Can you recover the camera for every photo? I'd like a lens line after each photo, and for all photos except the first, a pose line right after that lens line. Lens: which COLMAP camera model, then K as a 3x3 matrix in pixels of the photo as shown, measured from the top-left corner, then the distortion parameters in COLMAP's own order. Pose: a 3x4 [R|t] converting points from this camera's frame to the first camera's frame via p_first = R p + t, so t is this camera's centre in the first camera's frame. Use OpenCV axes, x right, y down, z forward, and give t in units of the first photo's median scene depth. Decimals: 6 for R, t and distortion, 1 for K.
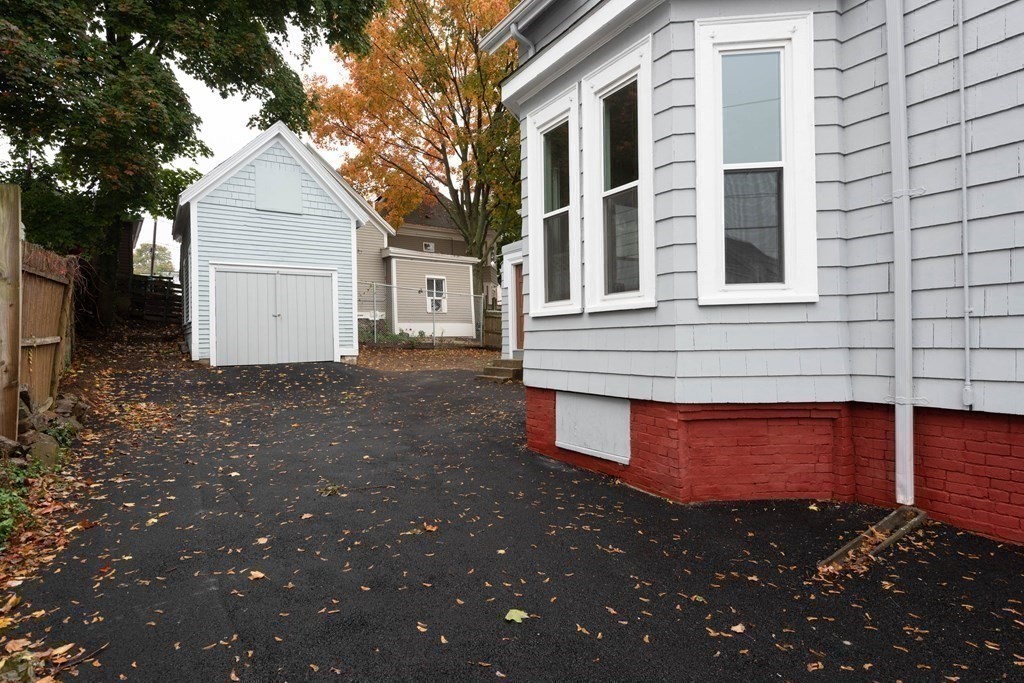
lens RADIAL K [[519.7, 0, 511.5], [0, 519.7, 338.1], [0, 0, 1]] dist [0.001314, 0.000045]
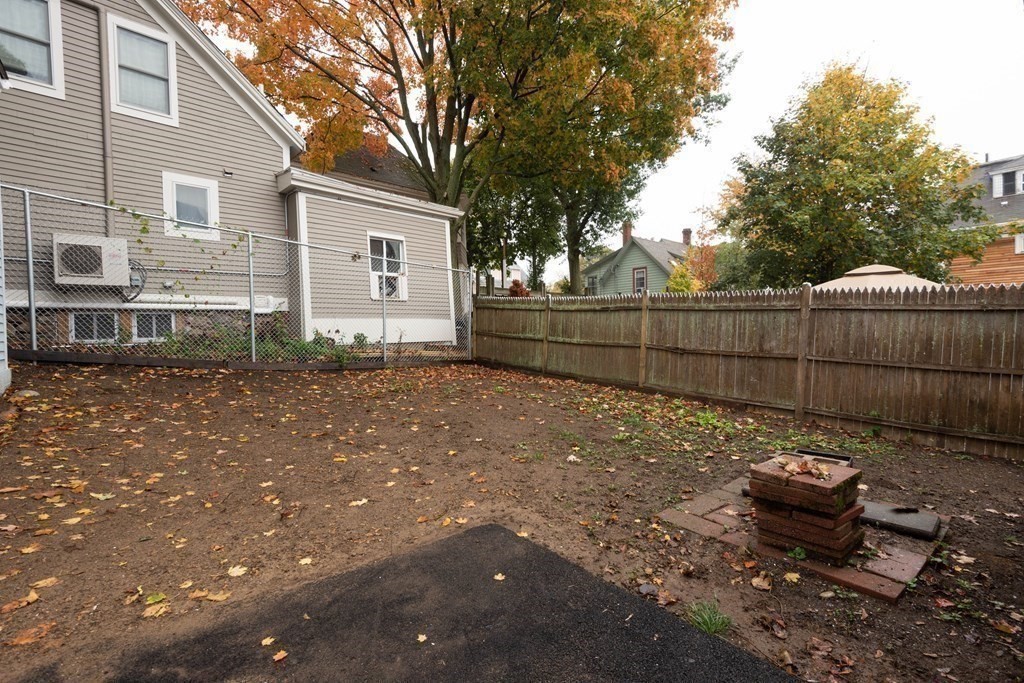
lens RADIAL K [[463.7, 0, 514.7], [0, 463.7, 335.9], [0, 0, 1]] dist [0.022625, -0.003720]
pose [[0.992091, -0.006364, 0.125360, -0.075991], [0.004813, 0.999908, 0.012667, -0.016464], [-0.125429, -0.011963, 0.992030, 0.509656]]
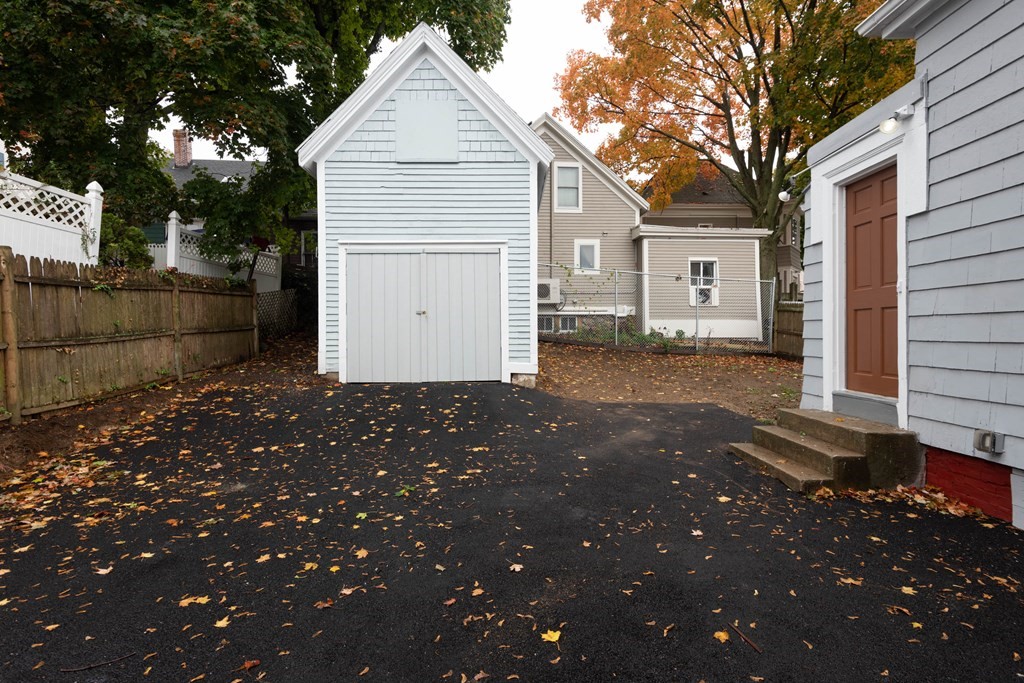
lens RADIAL K [[463.7, 0, 516.6], [0, 463.7, 335.8], [0, 0, 1]] dist [0.022625, -0.003720]
pose [[0.839995, 0.018026, -0.542294, -0.004100], [-0.011994, 0.999821, 0.014657, -0.012474], [0.542461, -0.005808, 0.840061, 0.291254]]
